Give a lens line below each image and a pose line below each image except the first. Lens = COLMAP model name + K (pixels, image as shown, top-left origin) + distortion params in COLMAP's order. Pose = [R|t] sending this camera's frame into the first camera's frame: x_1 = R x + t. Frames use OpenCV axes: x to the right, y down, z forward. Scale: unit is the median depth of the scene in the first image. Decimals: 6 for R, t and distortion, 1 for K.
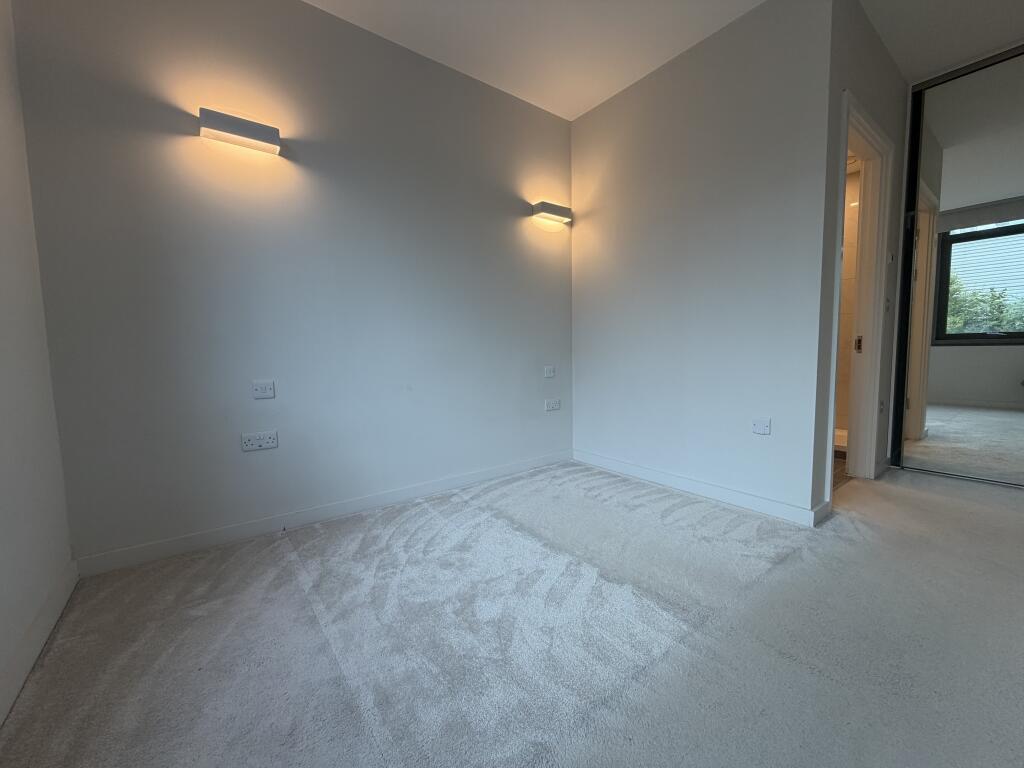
lens RADIAL K [[408.7, 0, 512.0], [0, 408.7, 384.0], [0, 0, 1]] dist [0.000300, -0.000660]
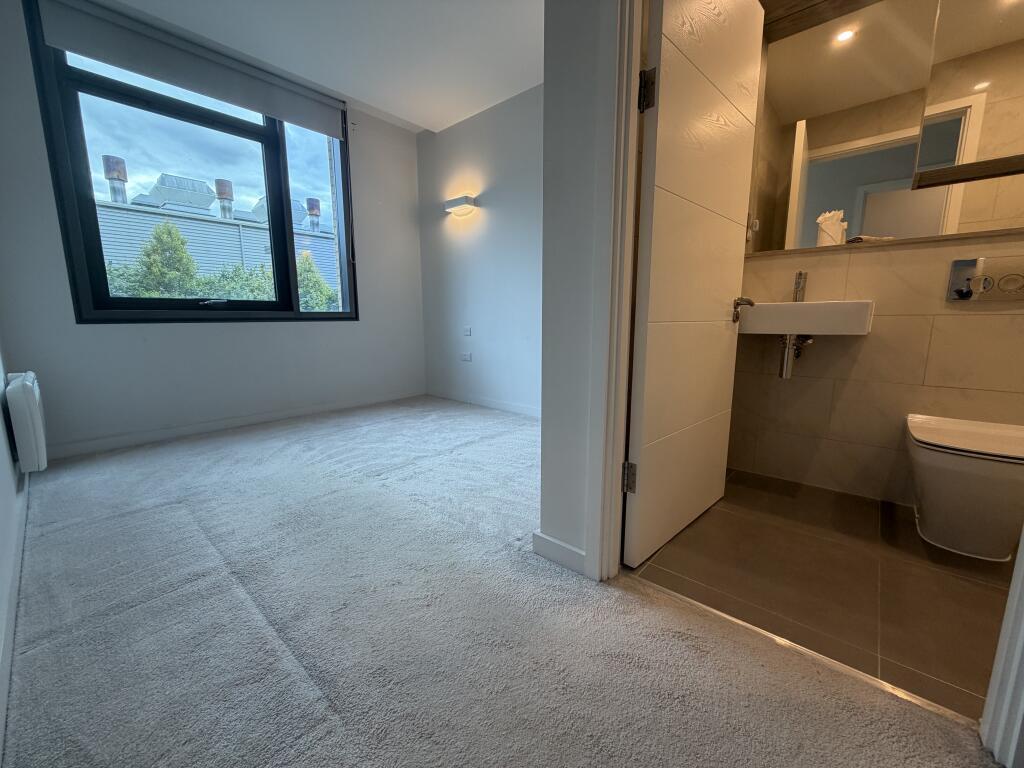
lens RADIAL K [[408.7, 0, 512.0], [0, 408.7, 384.0], [0, 0, 1]] dist [0.000300, -0.000660]
pose [[0.178478, 0.180306, -0.967282, 1.166150], [-0.085755, 0.982176, 0.167260, -0.067230], [0.980200, 0.053097, 0.190759, 0.694232]]
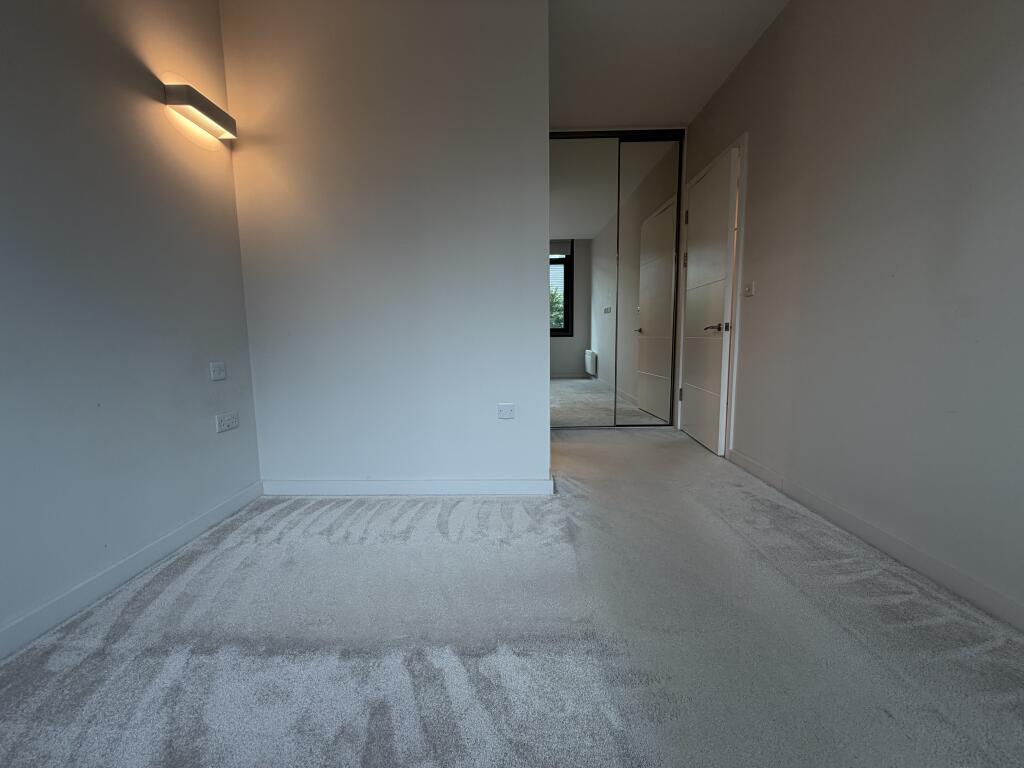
lens RADIAL K [[408.7, 0, 512.0], [0, 408.7, 384.0], [0, 0, 1]] dist [0.000300, -0.000660]
pose [[0.625703, -0.082756, 0.775659, -0.146549], [0.069059, 0.996329, 0.050591, -0.012647], [-0.776999, 0.021911, 0.629121, 0.308109]]
